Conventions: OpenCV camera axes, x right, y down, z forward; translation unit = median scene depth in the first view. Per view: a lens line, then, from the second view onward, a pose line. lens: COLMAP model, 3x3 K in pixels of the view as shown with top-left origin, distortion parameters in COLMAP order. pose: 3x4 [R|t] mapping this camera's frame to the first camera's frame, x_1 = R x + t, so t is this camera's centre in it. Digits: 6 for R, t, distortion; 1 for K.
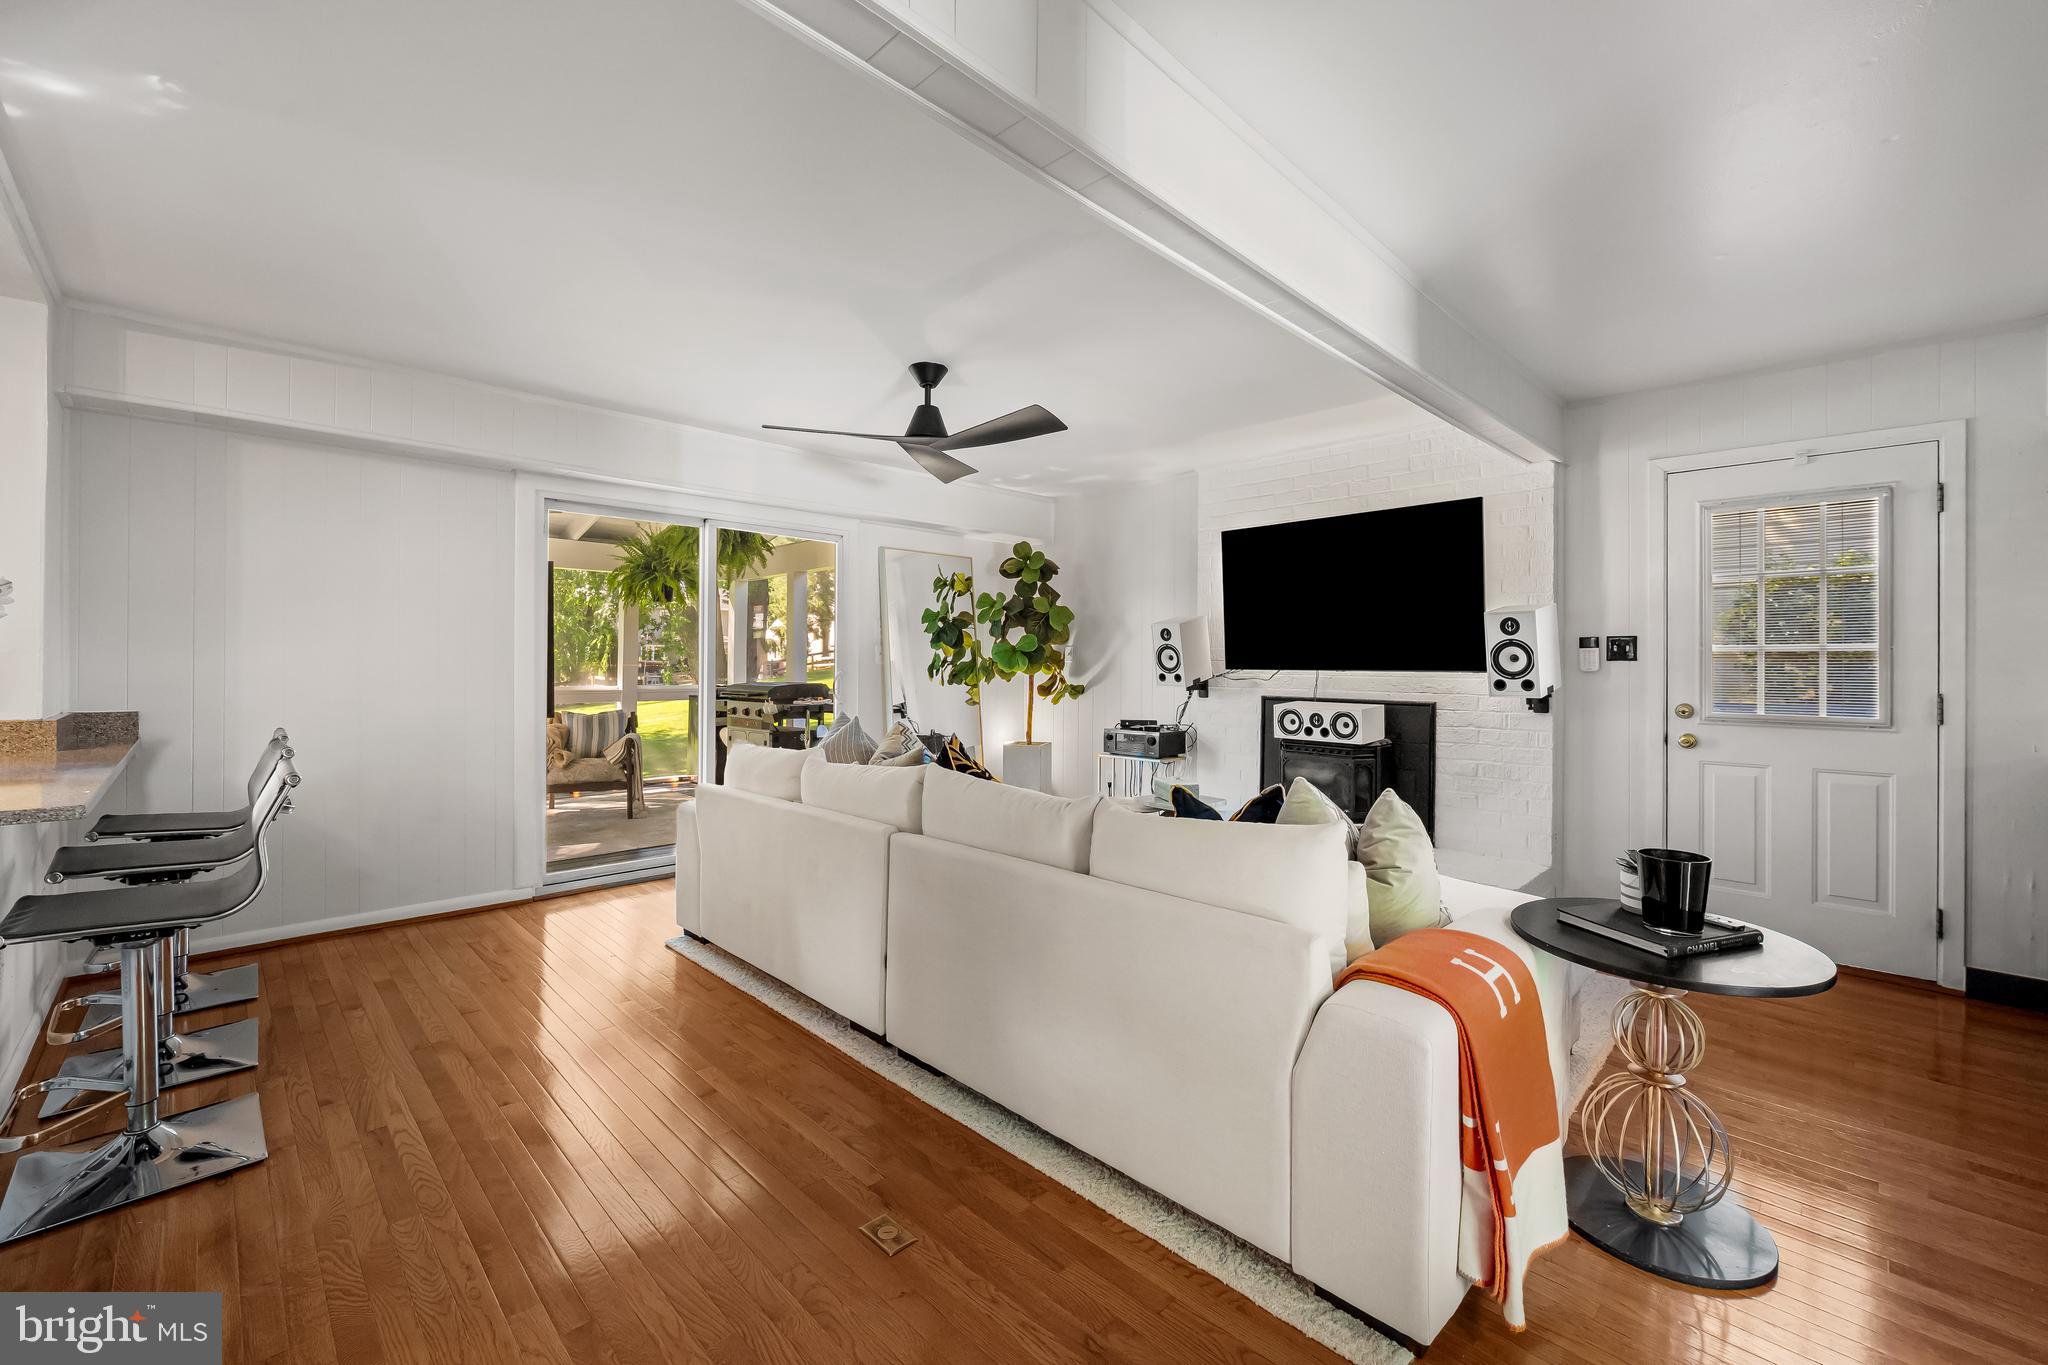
lens RADIAL K [[835.5, 0, 1028.0], [0, 835.5, 670.9], [0, 0, 1]] dist [-0.005912, -0.001208]
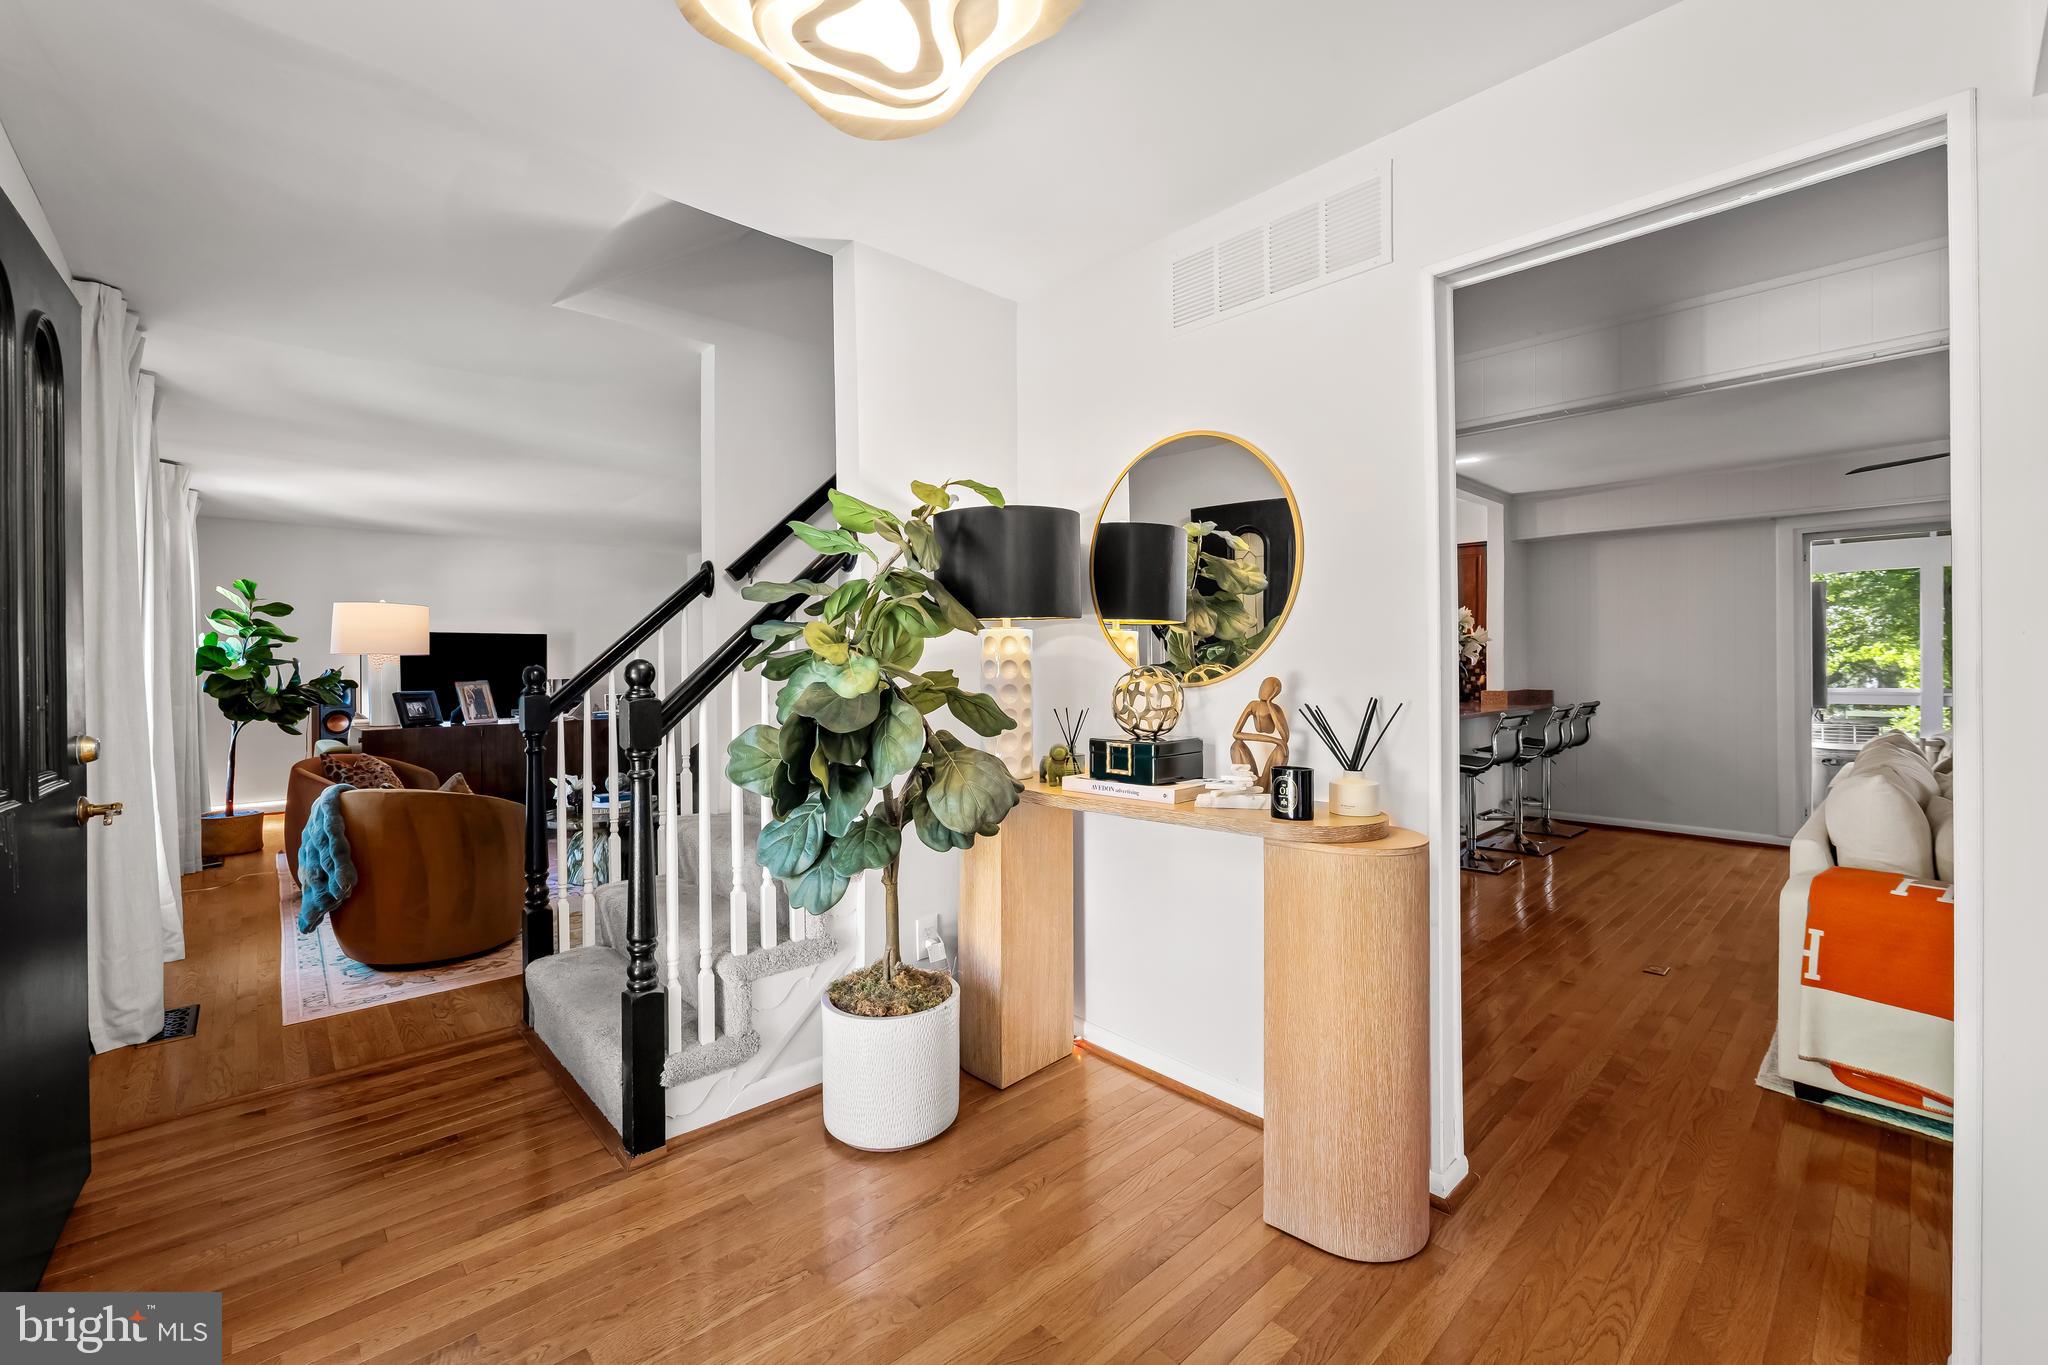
lens RADIAL K [[835.5, 0, 1023.3], [0, 835.5, 667.8], [0, 0, 1]] dist [-0.005912, -0.001208]
pose [[-0.030597, -0.001112, -0.999531, 1.001645], [-0.006867, 0.999976, -0.000902, 0.007664], [0.999508, 0.006836, -0.030604, -0.209589]]
